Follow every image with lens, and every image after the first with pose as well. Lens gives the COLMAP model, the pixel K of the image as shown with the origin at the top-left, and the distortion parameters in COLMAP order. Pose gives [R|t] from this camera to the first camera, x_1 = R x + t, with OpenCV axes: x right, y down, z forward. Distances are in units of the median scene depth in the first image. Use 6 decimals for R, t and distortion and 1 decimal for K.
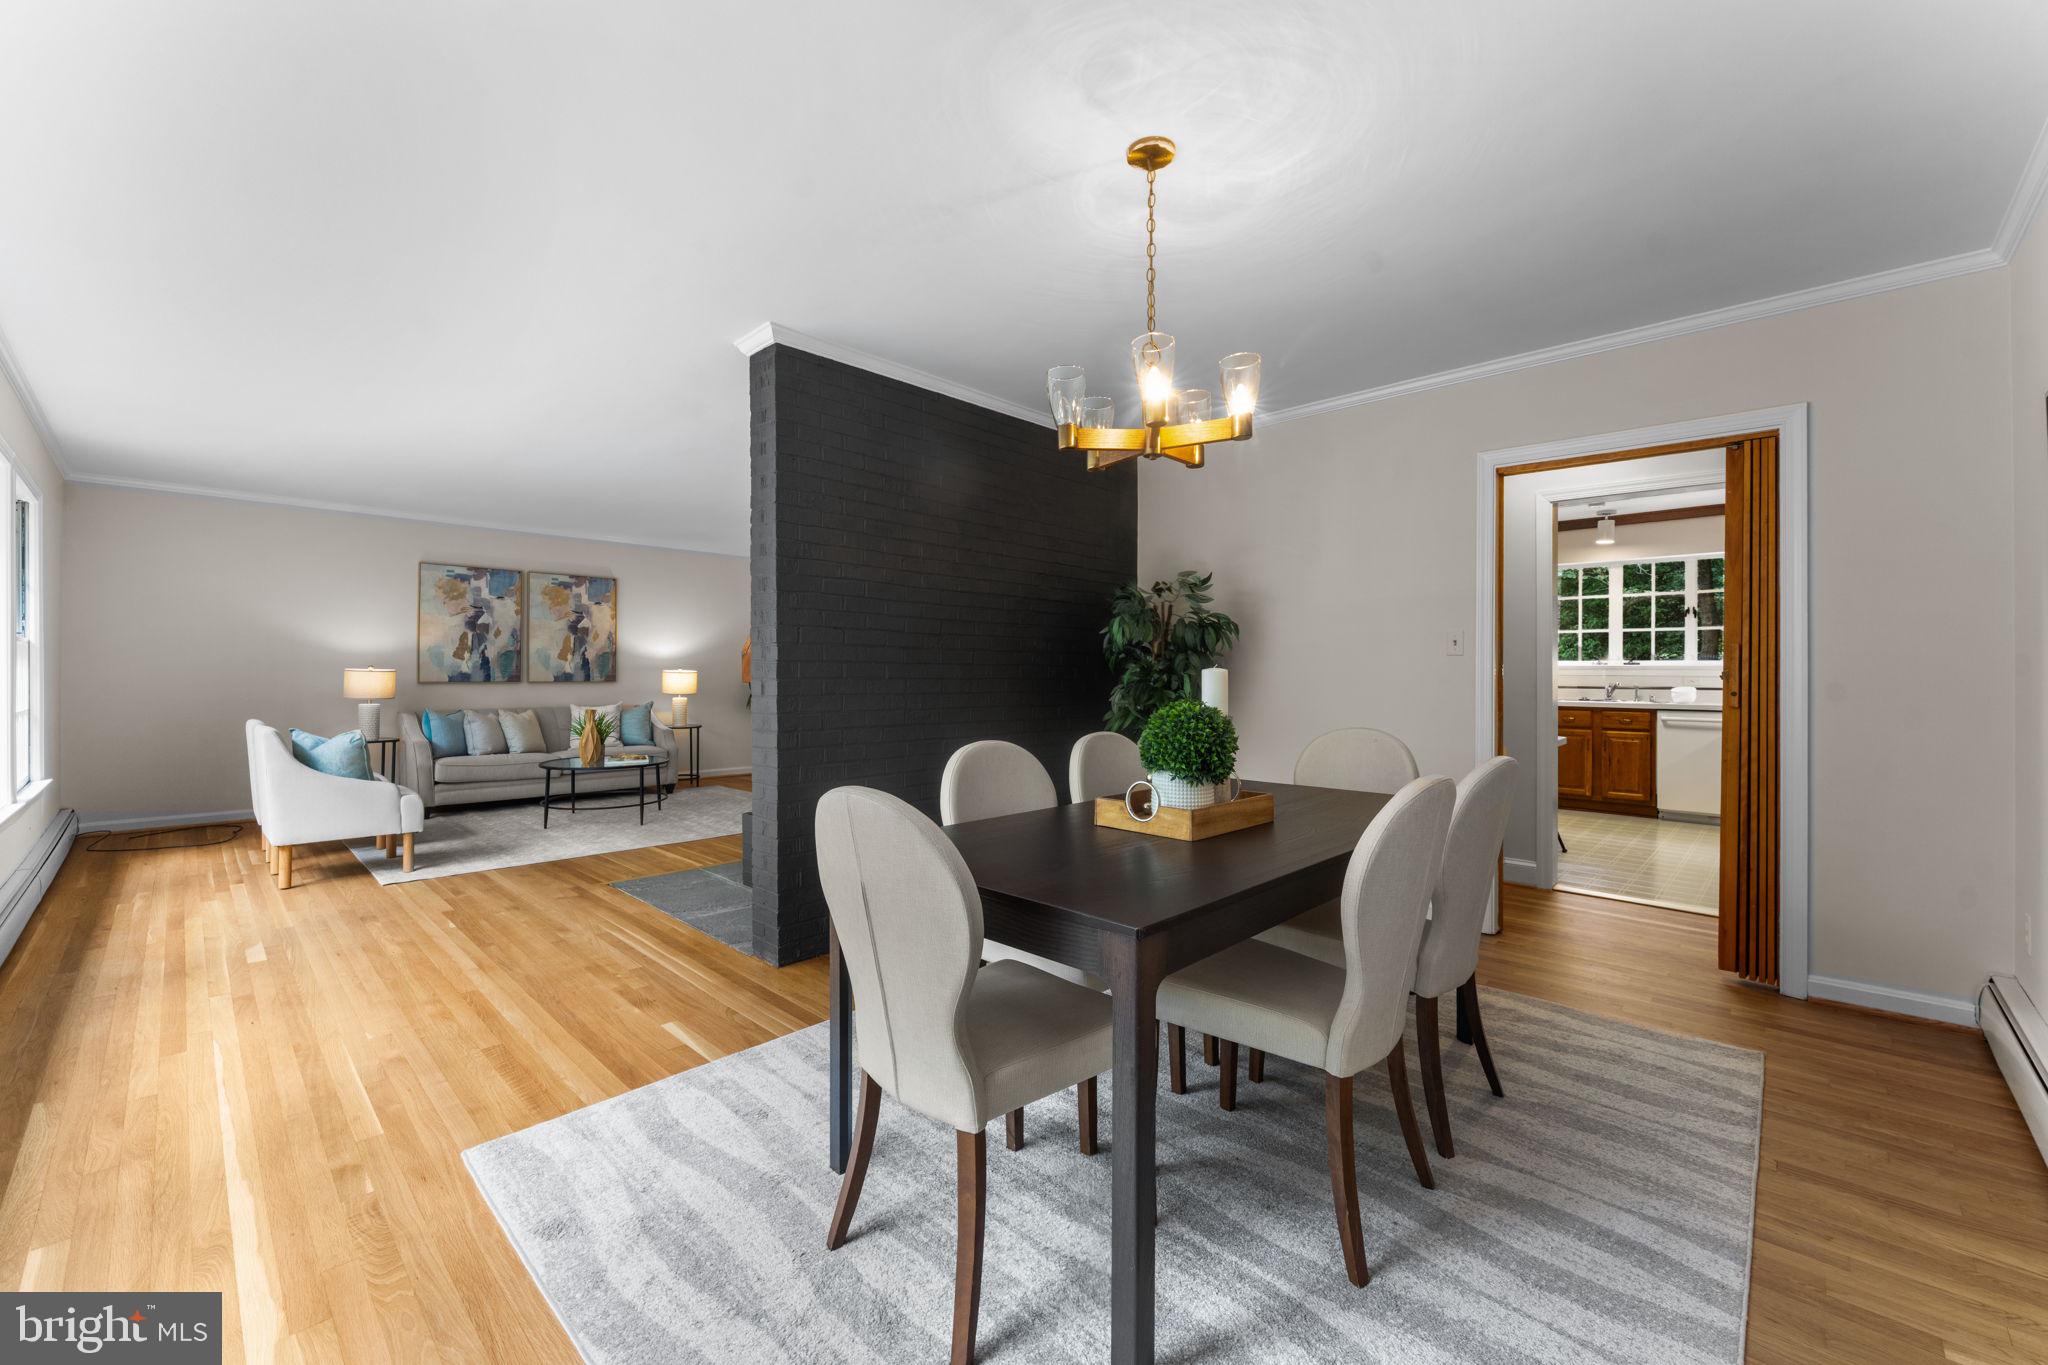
lens RADIAL K [[820.3, 0, 1025.2], [0, 820.3, 673.6], [0, 0, 1]] dist [-0.001183, -0.000057]
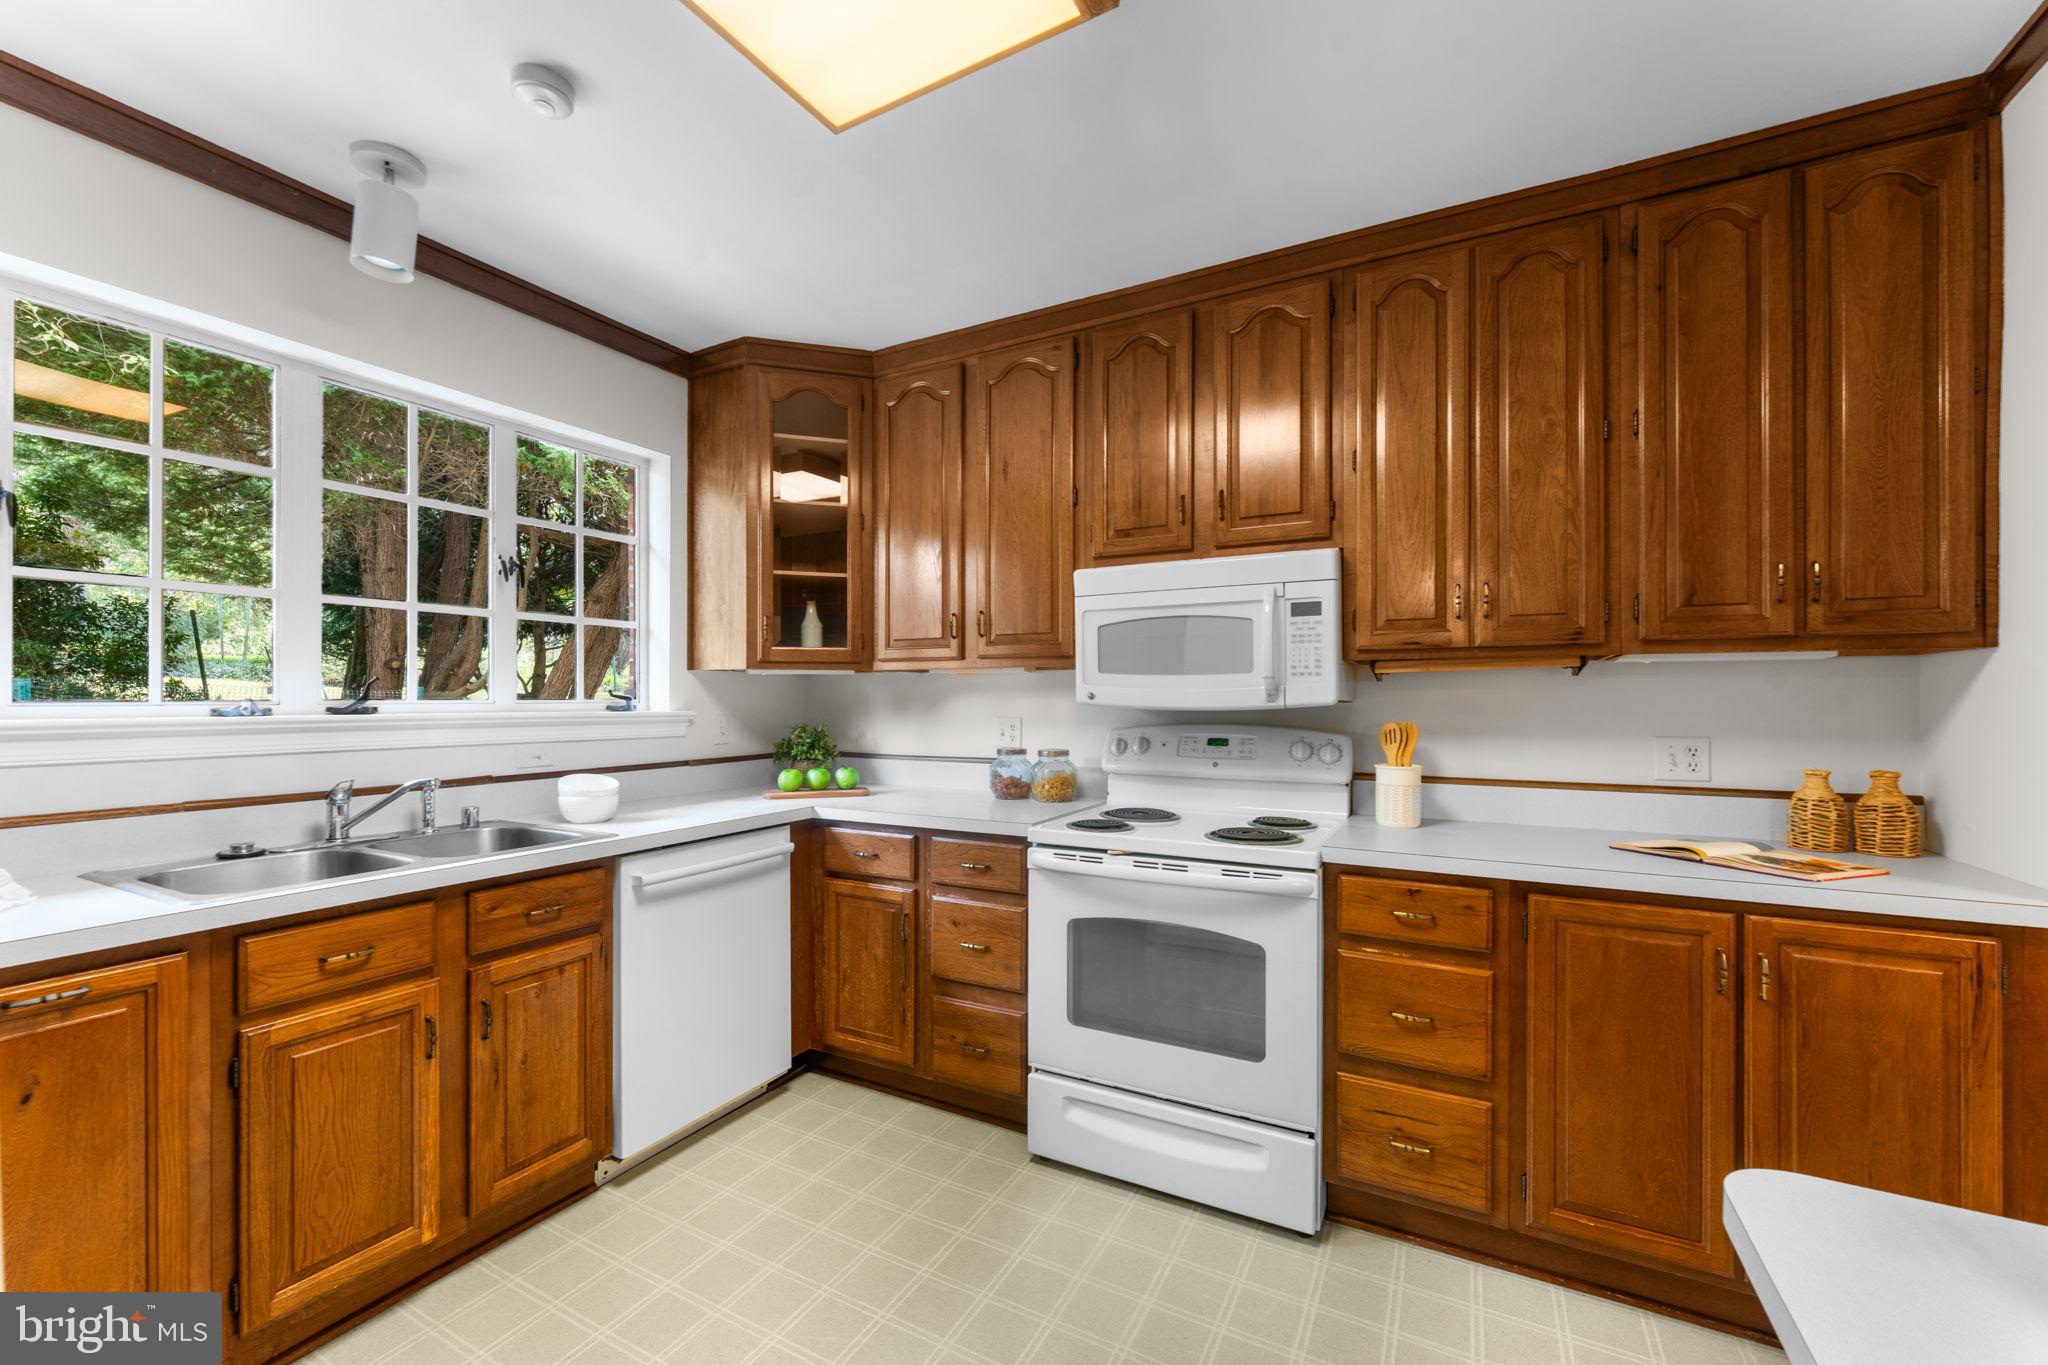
lens RADIAL K [[820.3, 0, 1024.0], [0, 820.3, 684.1], [0, 0, 1]] dist [-0.001183, -0.000057]
pose [[-0.268923, -0.002303, 0.963159, 0.391749], [0.005044, 0.999980, 0.003799, -0.022443], [-0.963149, 0.005880, -0.268906, 0.877100]]
